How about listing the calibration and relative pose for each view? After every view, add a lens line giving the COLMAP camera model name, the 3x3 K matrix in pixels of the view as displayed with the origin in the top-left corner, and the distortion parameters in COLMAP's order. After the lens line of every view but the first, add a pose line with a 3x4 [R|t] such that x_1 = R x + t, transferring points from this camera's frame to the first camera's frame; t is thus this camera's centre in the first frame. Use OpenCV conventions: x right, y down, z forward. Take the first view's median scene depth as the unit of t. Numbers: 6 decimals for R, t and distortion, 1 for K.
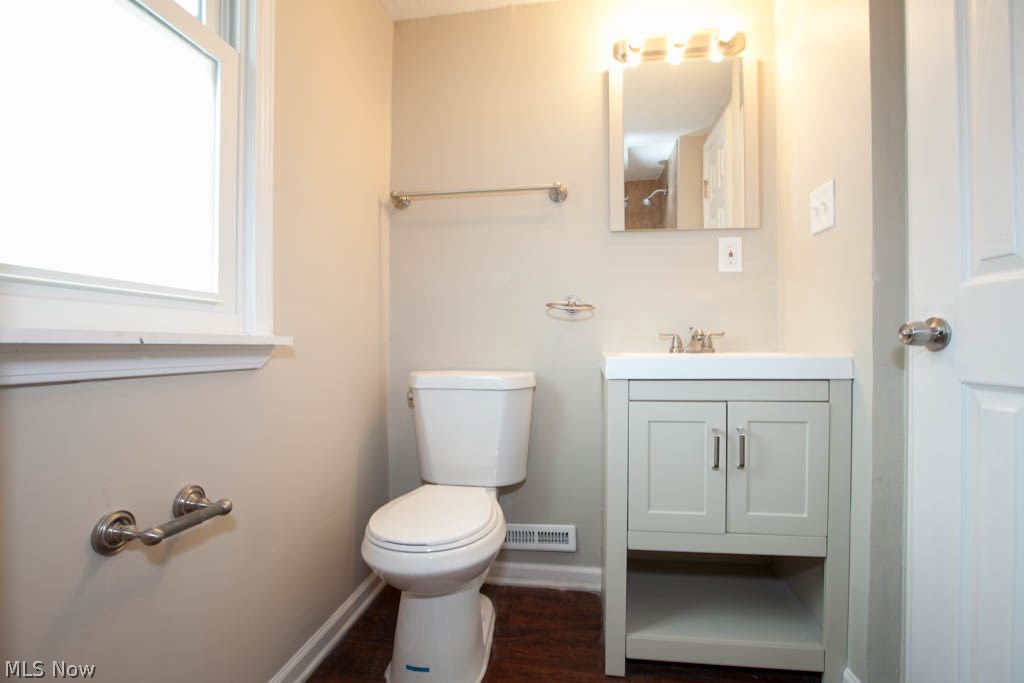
lens RADIAL K [[486.3, 0, 512.0], [0, 486.3, 341.5], [0, 0, 1]] dist [0.002257, 0.000154]
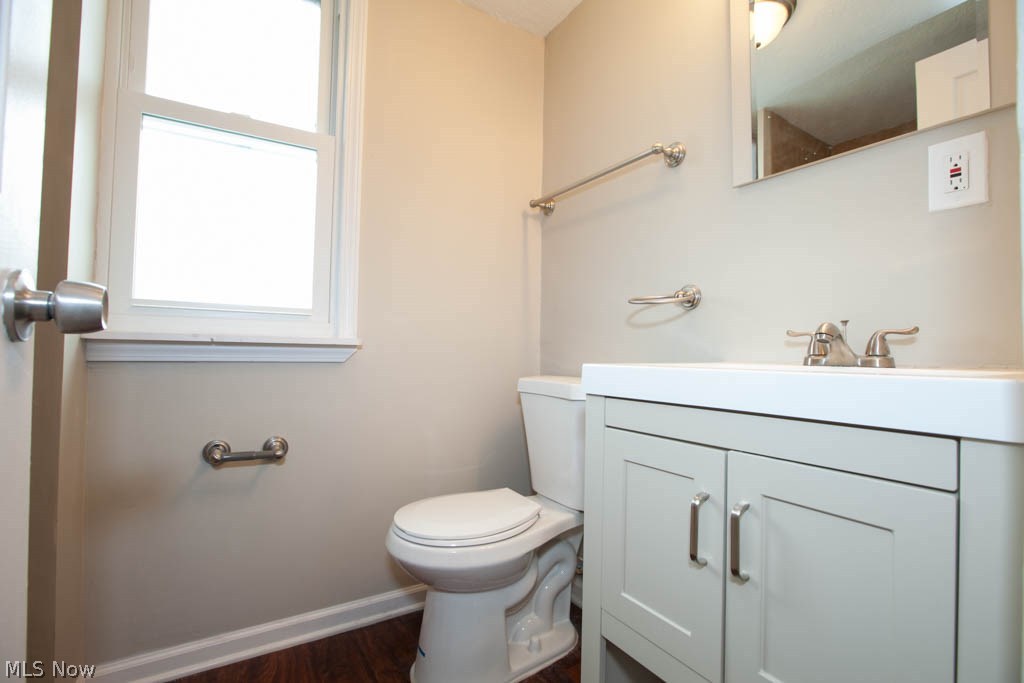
lens RADIAL K [[468.9, 0, 512.0], [0, 468.9, 341.5], [0, 0, 1]] dist [0.000012, 0.000349]
pose [[0.643690, -0.003687, -0.765277, 0.566980], [-0.011928, 0.999819, -0.014849, 0.007848], [0.765193, 0.018686, 0.643530, 0.374525]]
